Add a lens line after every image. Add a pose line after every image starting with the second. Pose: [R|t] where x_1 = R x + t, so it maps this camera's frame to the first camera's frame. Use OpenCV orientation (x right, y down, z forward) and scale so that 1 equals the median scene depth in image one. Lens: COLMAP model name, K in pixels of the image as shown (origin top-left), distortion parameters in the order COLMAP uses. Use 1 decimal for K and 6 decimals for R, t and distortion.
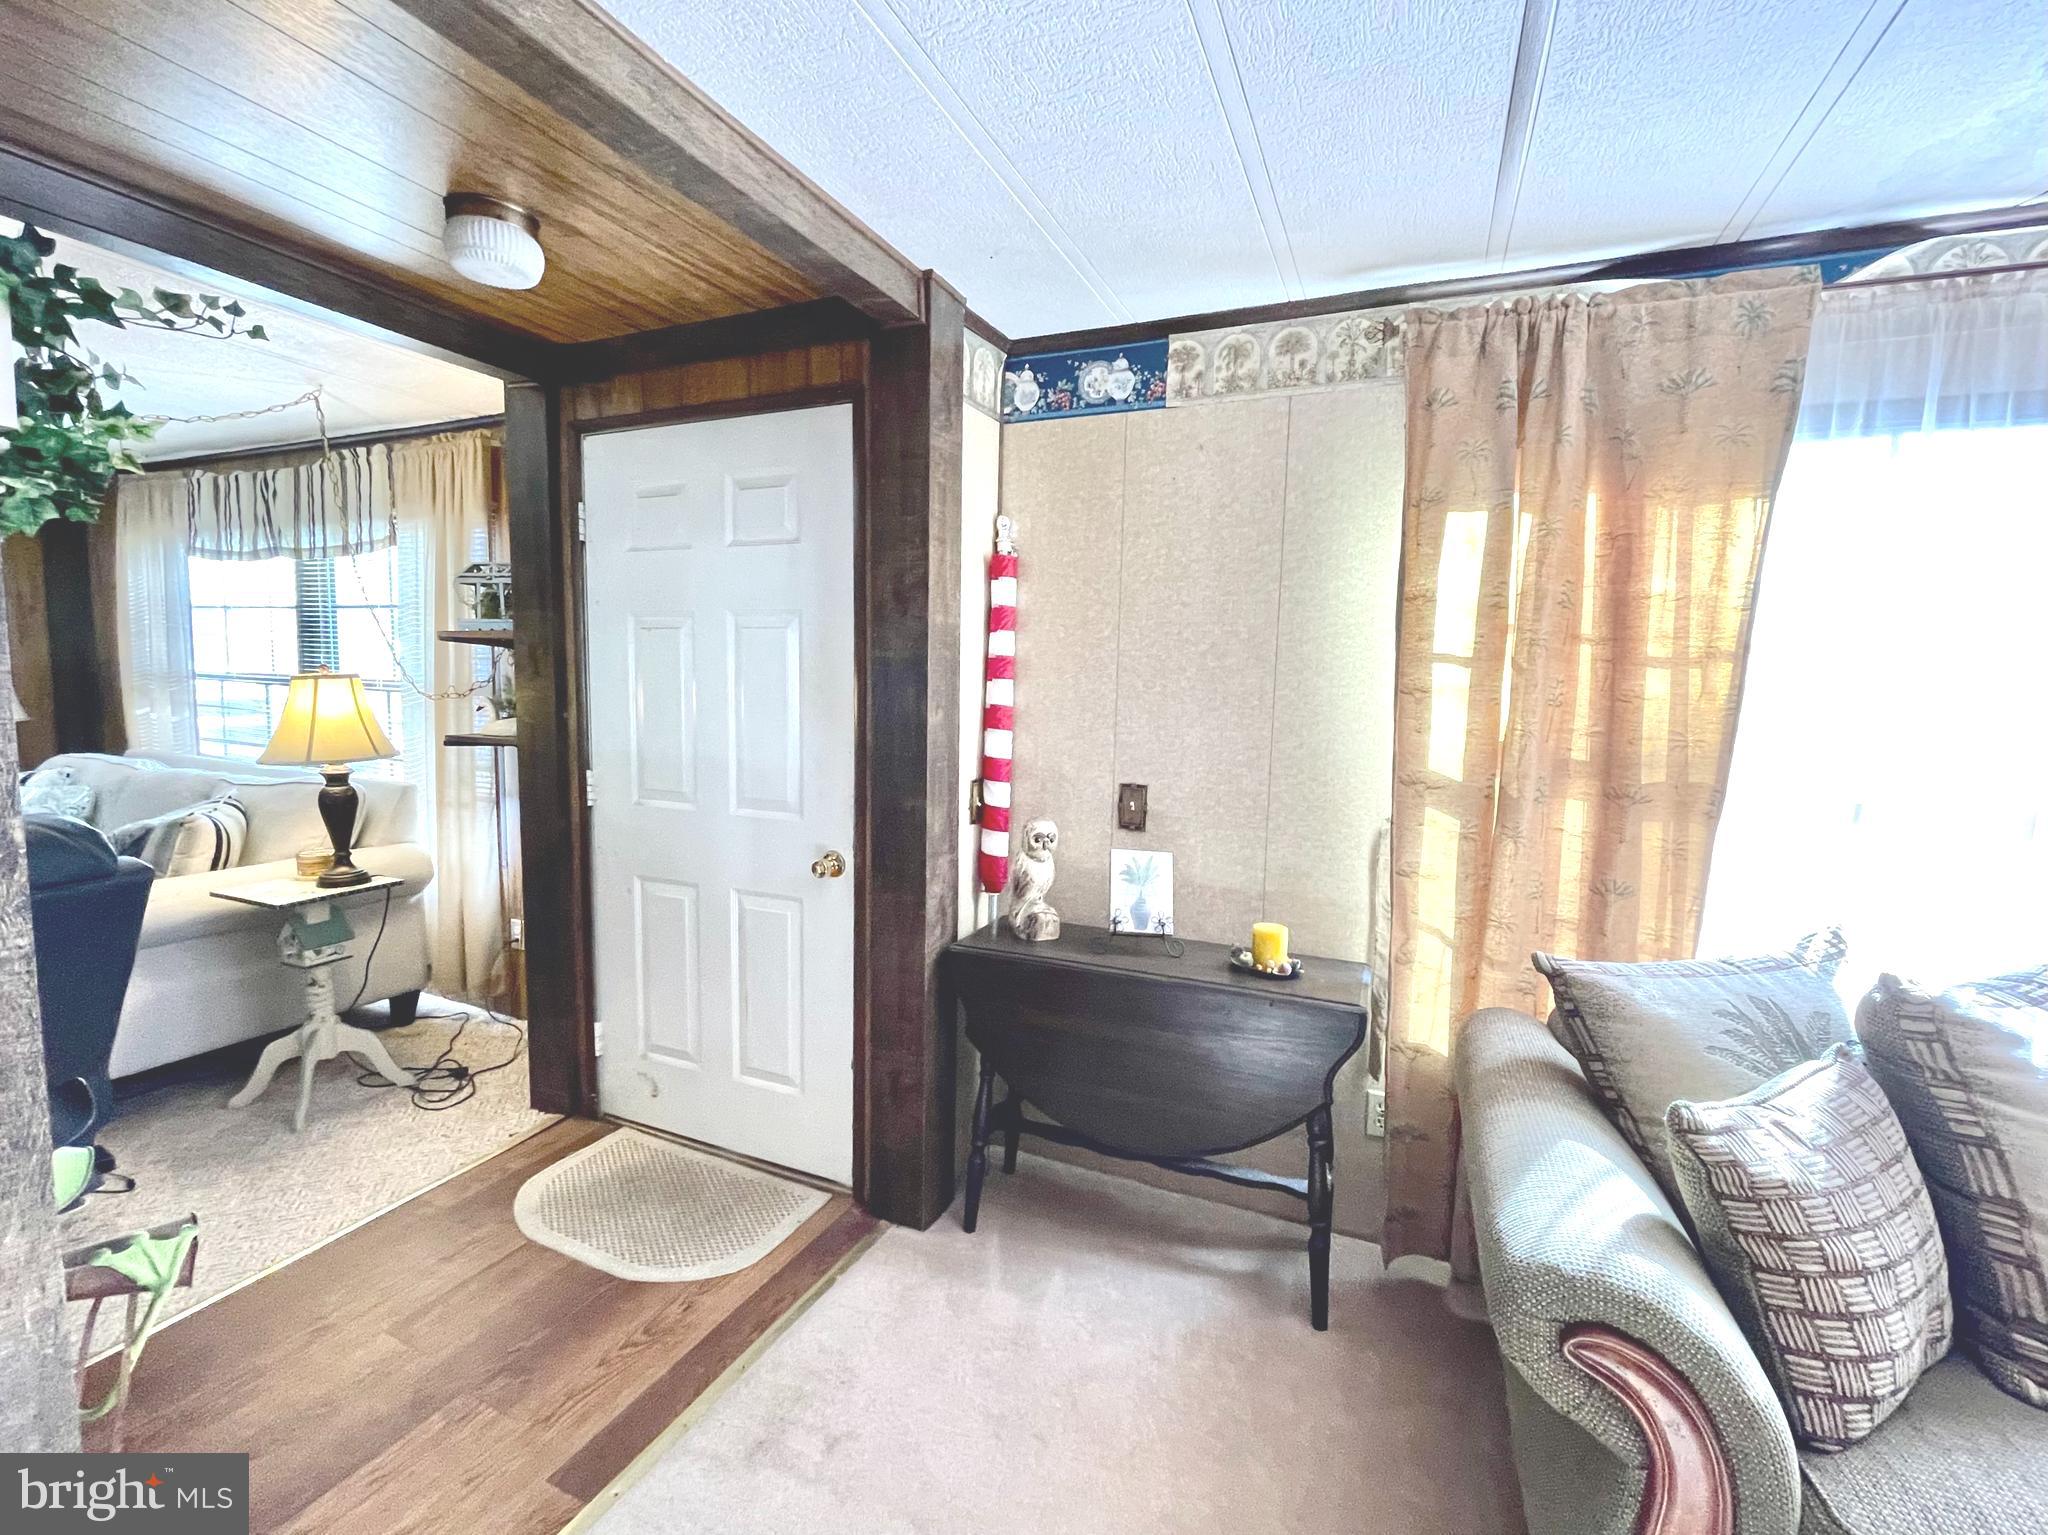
lens RADIAL K [[876.5, 0, 1024.0], [0, 876.5, 767.5], [0, 0, 1]] dist [-0.001827, -0.000155]
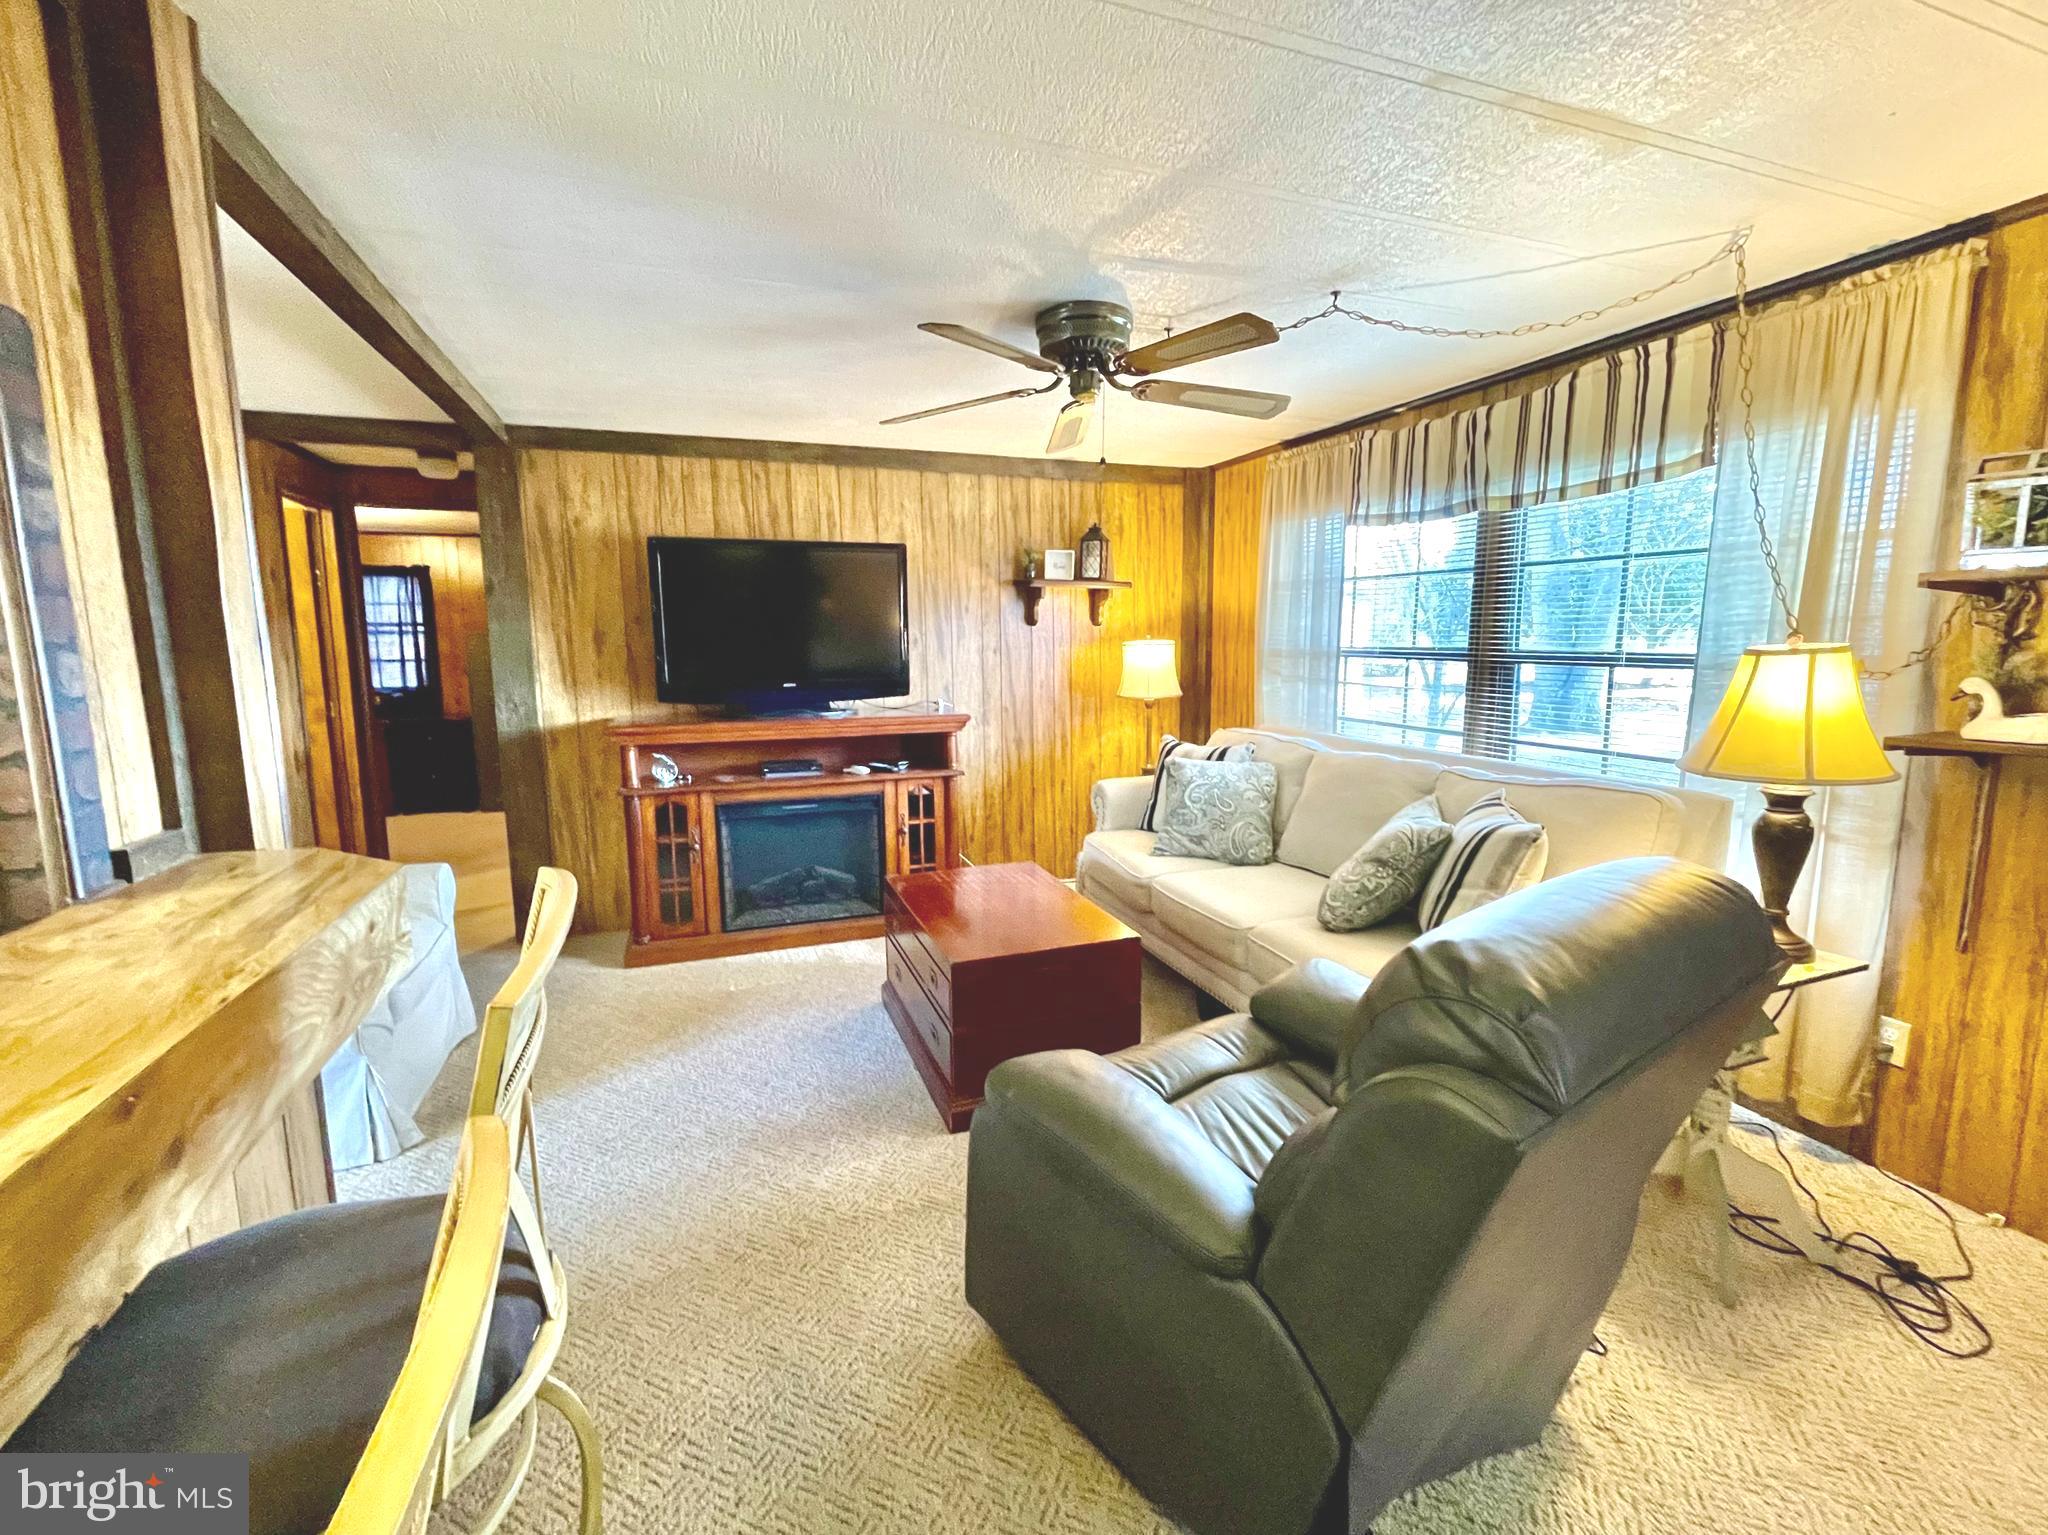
lens RADIAL K [[876.5, 0, 1024.0], [0, 876.5, 767.5], [0, 0, 1]] dist [-0.001827, -0.000155]
pose [[0.710509, 0.074560, -0.699727, -0.544006], [-0.049198, 0.997201, 0.056302, -0.016914], [0.701967, -0.005578, 0.712188, 0.078562]]
